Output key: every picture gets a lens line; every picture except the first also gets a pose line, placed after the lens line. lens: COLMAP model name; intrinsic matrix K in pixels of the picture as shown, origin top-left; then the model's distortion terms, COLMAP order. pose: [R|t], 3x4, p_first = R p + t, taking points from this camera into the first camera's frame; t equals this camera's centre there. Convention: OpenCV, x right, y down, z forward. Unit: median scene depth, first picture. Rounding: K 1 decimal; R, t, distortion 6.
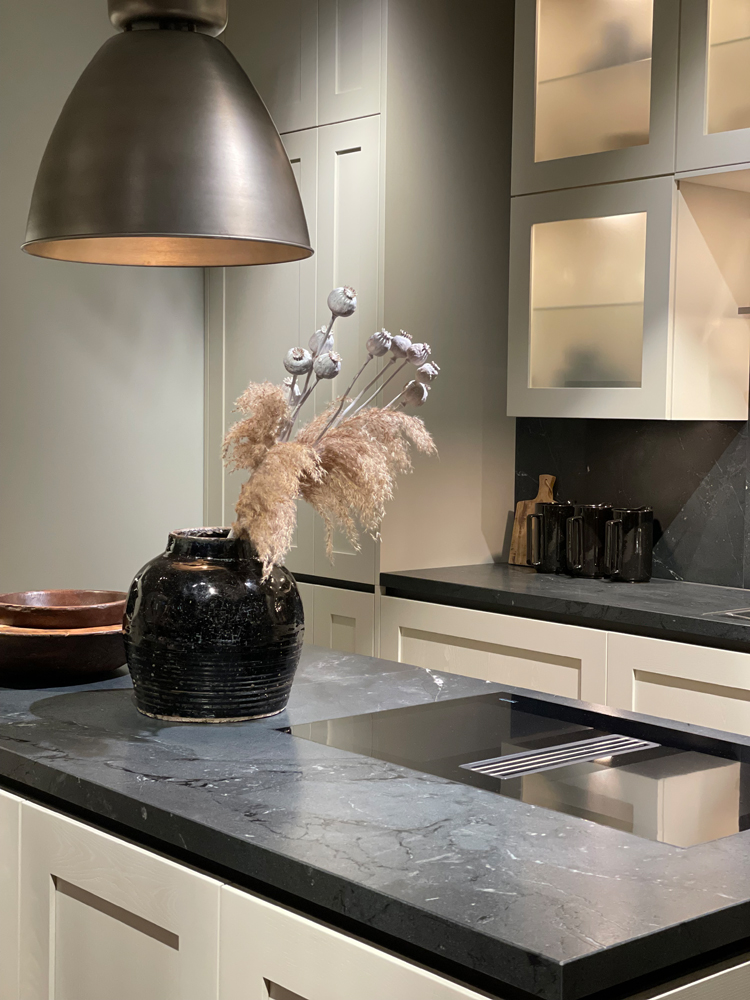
lens RADIAL K [[1509.4, 0, 370.4], [0, 1509.4, 485.2], [0, 0, 1]] dist [0.106731, 0.000000]
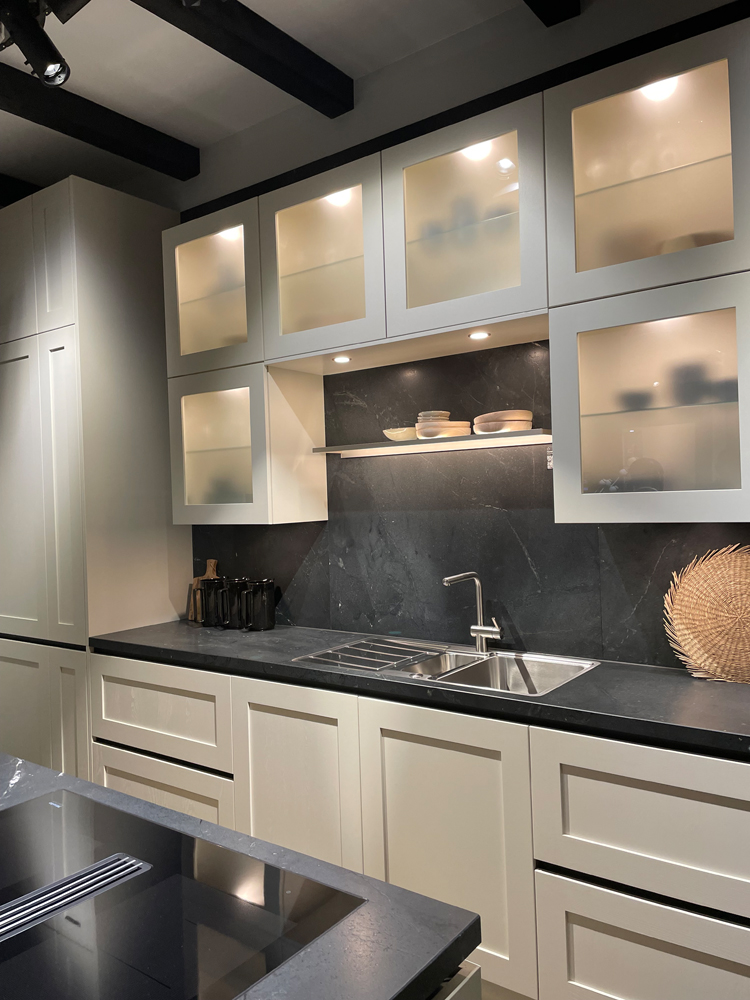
lens RADIAL K [[762.7, 0, 376.6], [0, 762.7, 494.5], [0, 0, 1]] dist [0.088834, -0.117190]
pose [[0.974415, -0.045753, 0.220050, 0.133842], [0.057962, 0.997098, -0.049346, -0.029064], [-0.217154, 0.060838, 0.974240, 0.244161]]
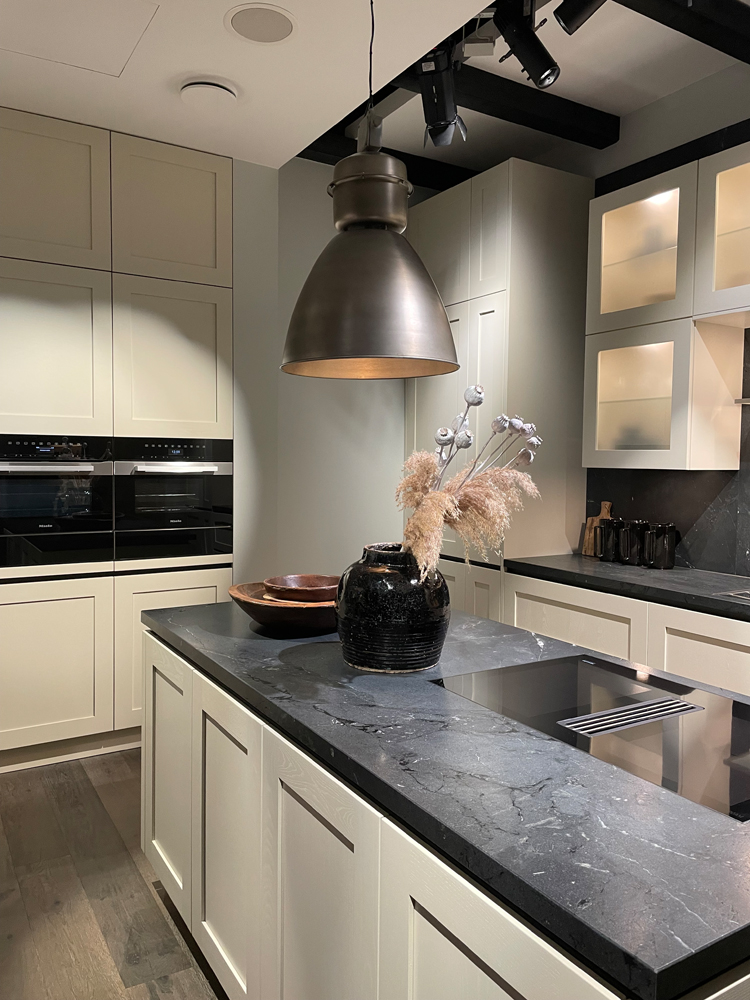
lens RADIAL K [[762.7, 0, 372.4], [0, 762.7, 492.1], [0, 0, 1]] dist [0.088834, -0.117190]
pose [[0.985958, 0.004657, -0.166931, 0.004407], [-0.005747, 0.999965, -0.006044, -0.012877], [0.166897, 0.006918, 0.985950, 0.141818]]
